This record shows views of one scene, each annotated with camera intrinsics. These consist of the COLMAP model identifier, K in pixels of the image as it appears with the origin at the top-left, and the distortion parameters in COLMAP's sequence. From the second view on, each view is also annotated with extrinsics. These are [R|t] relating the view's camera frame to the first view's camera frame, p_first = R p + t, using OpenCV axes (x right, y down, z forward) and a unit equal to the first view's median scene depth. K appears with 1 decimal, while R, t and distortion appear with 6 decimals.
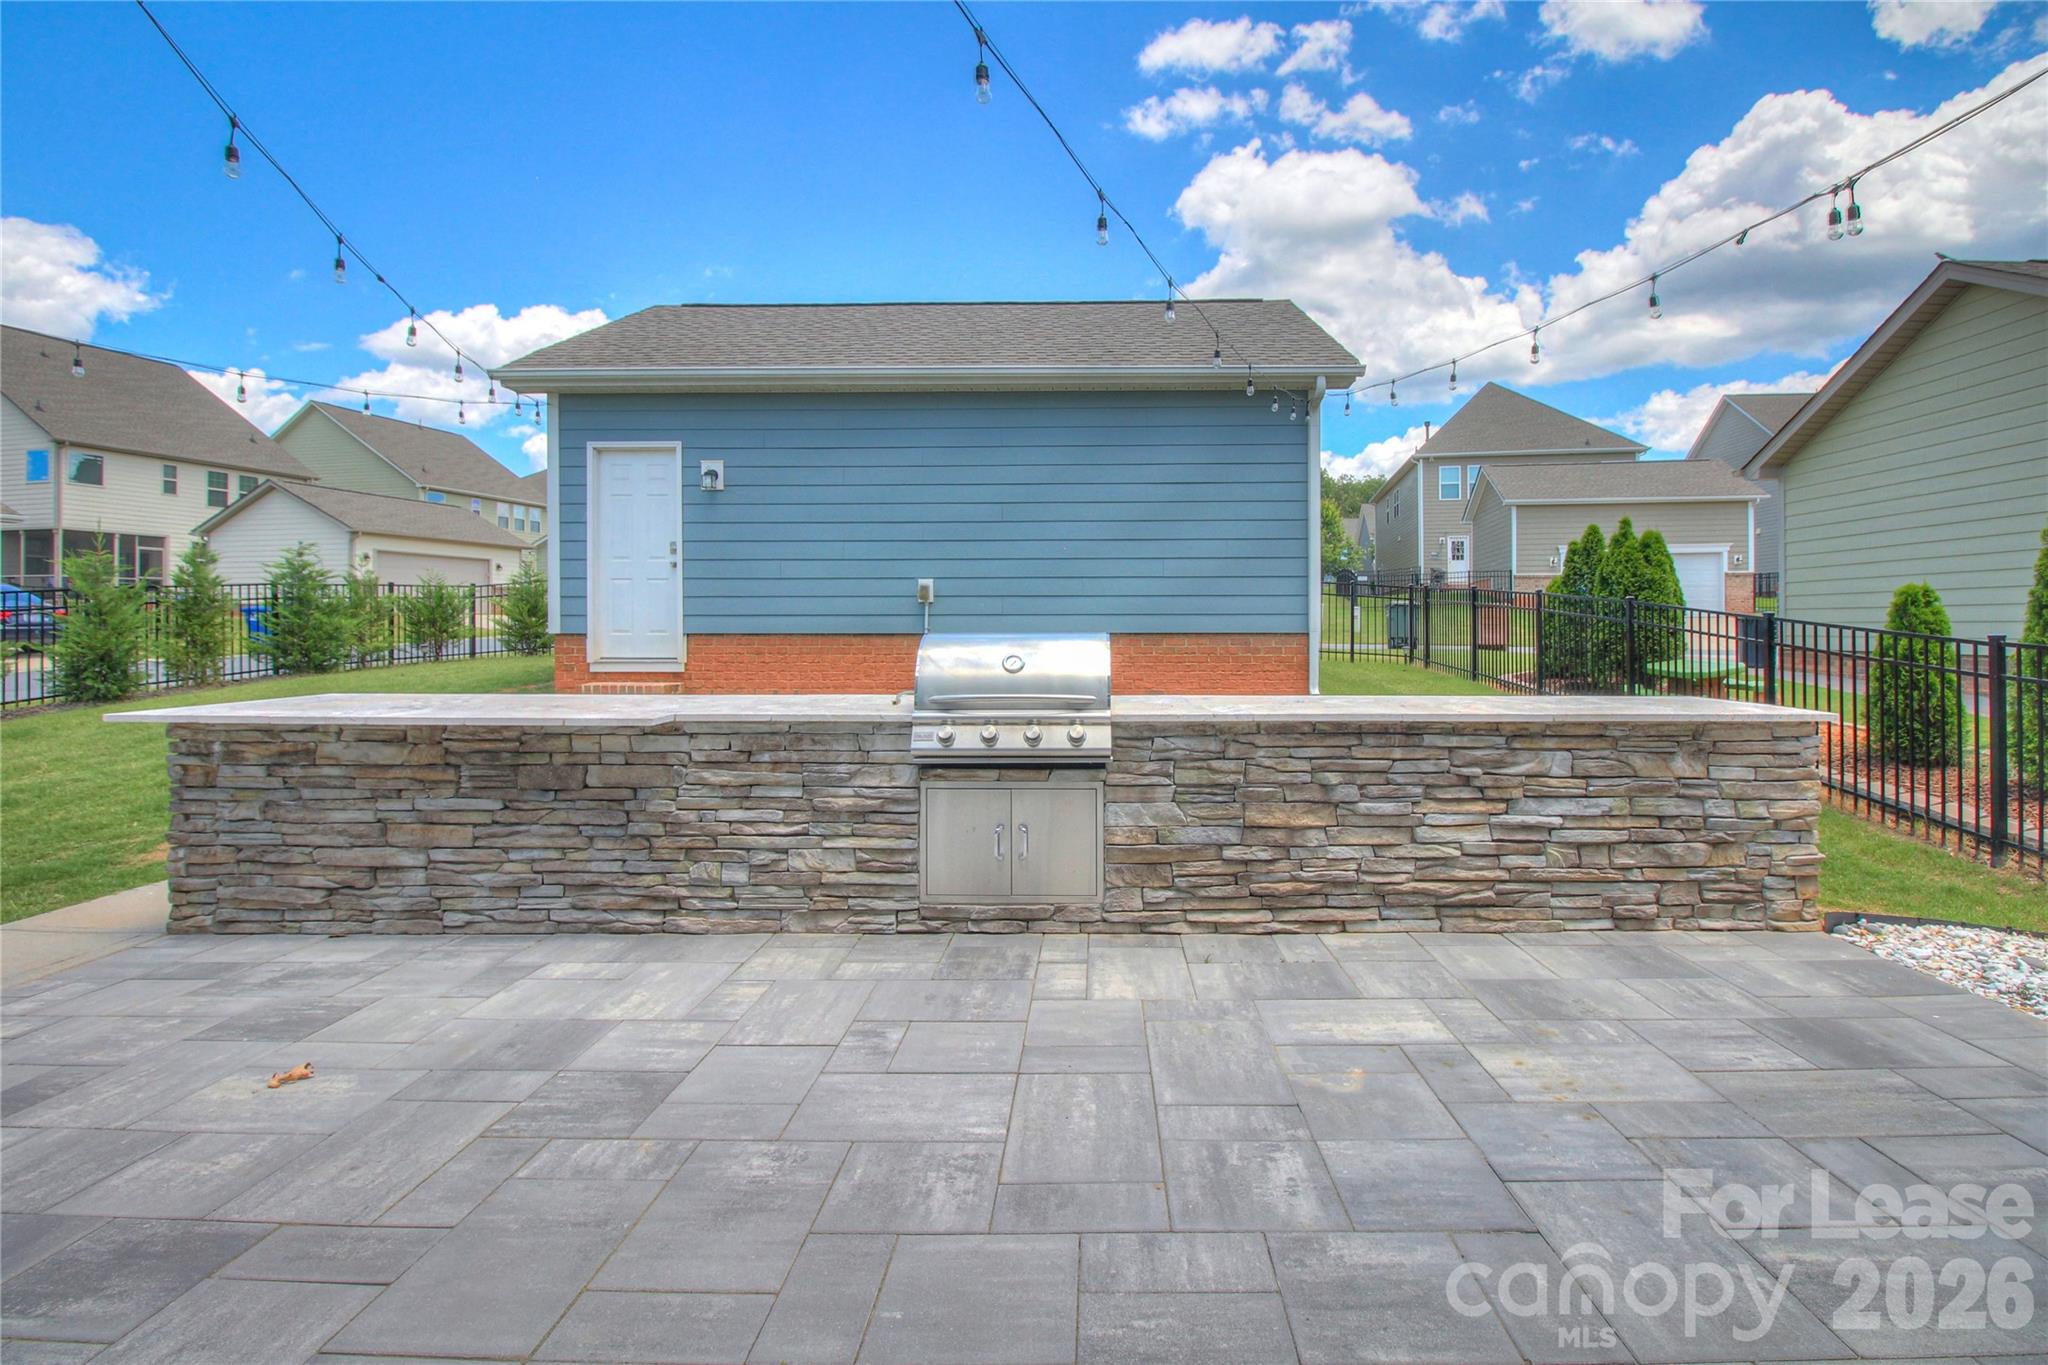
lens RADIAL K [[953.9, 0, 1071.2], [0, 953.9, 621.5], [0, 0, 1]] dist [-0.016067, -0.002637]
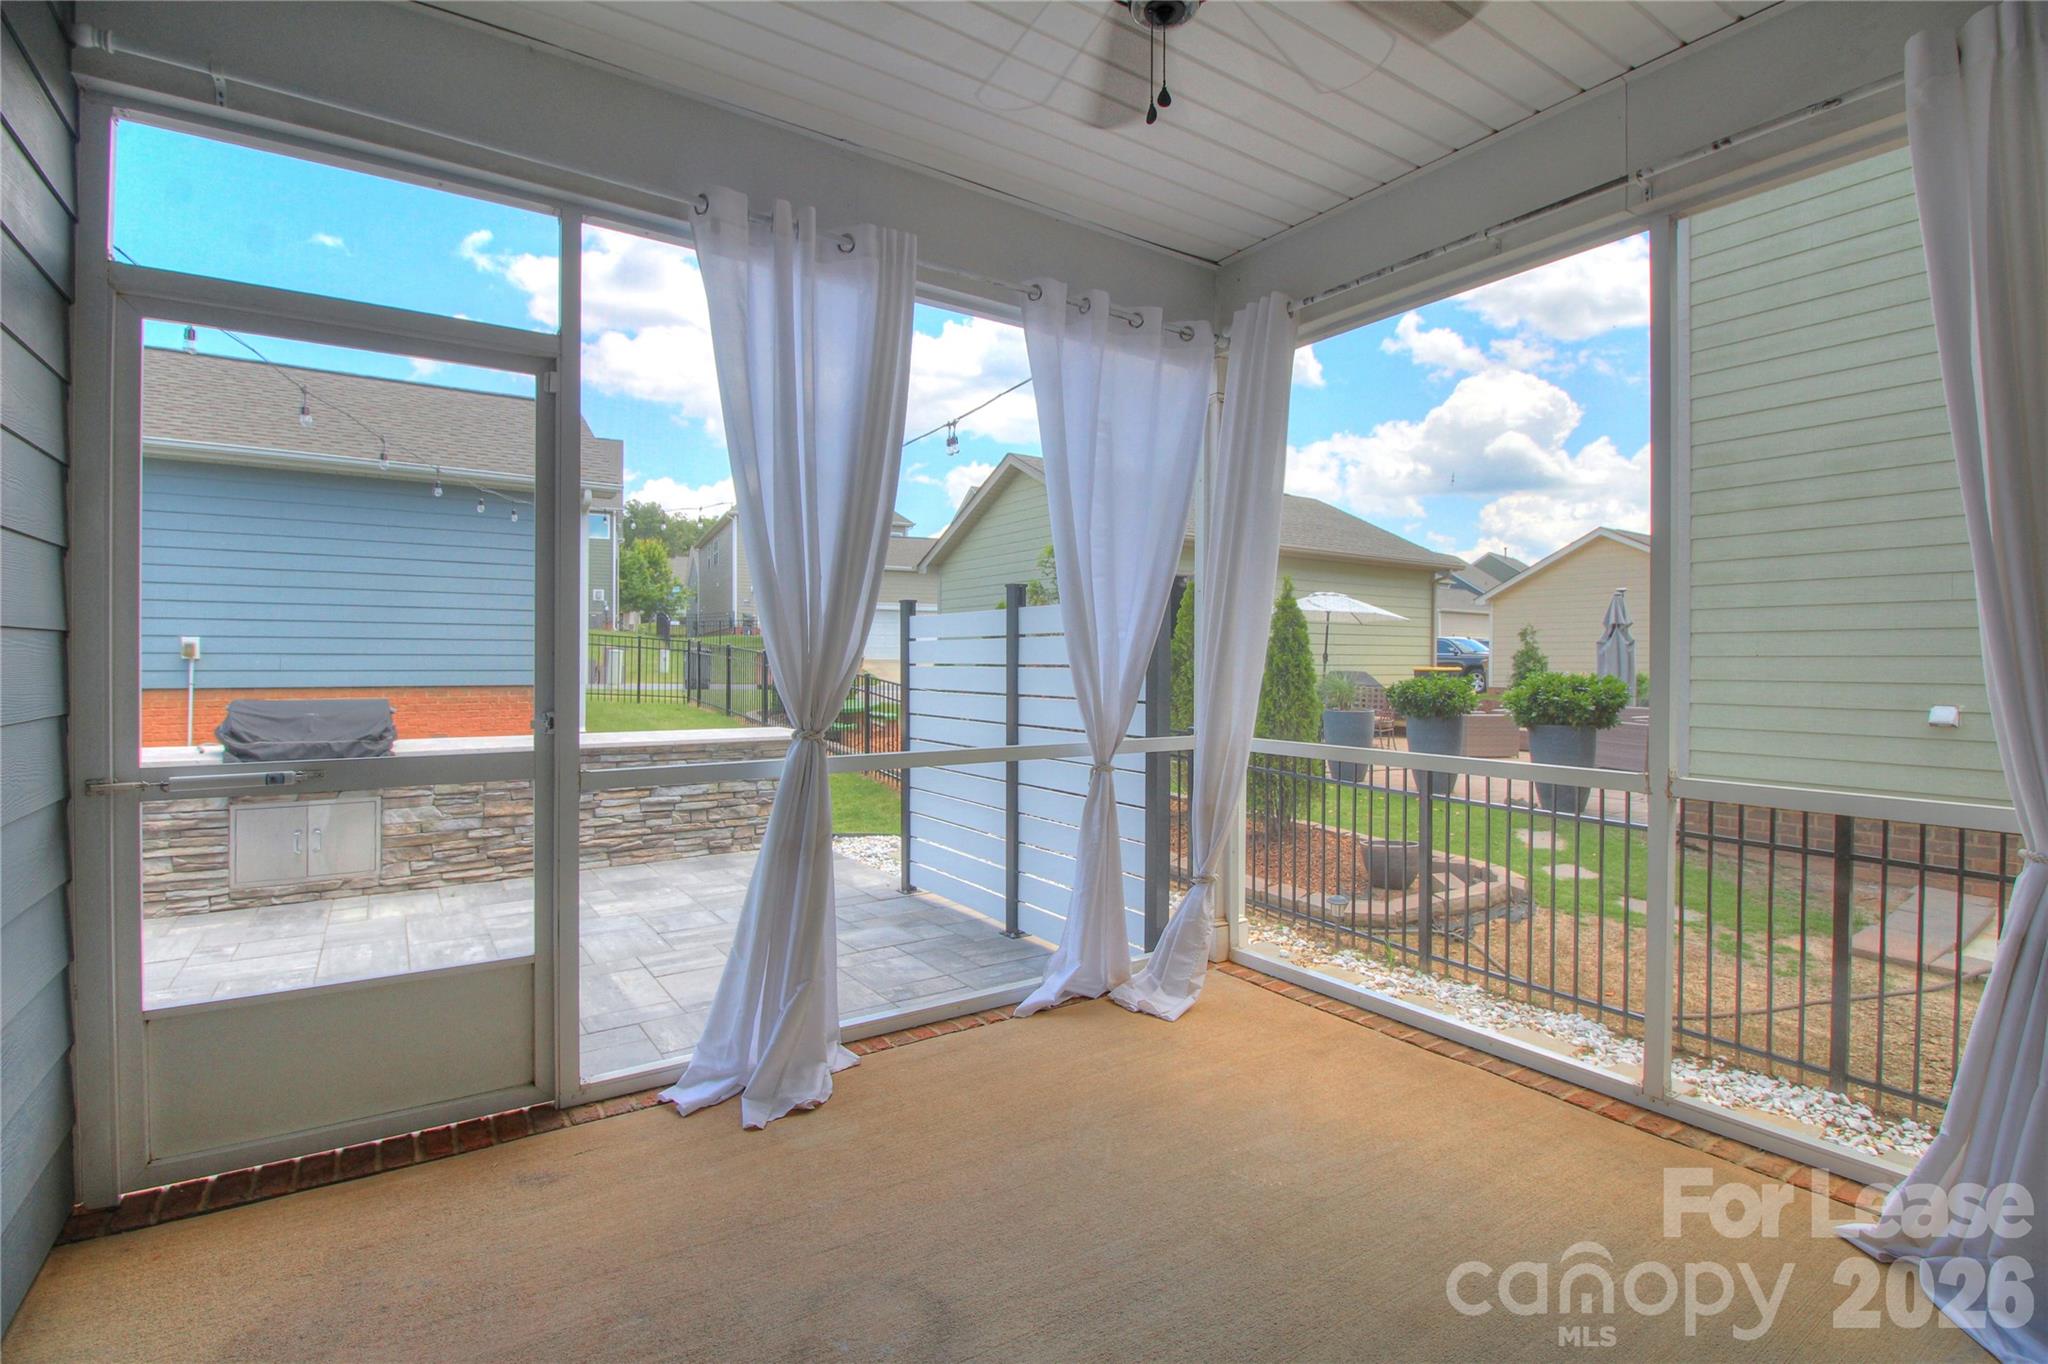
lens RADIAL K [[953.9, 0, 1033.8], [0, 953.9, 652.5], [0, 0, 1]] dist [-0.016067, -0.002637]
pose [[0.810679, 0.008875, 0.585423, -0.008067], [-0.008250, 0.999959, -0.003735, -0.069019], [-0.585432, -0.001802, 0.810719, -0.874053]]
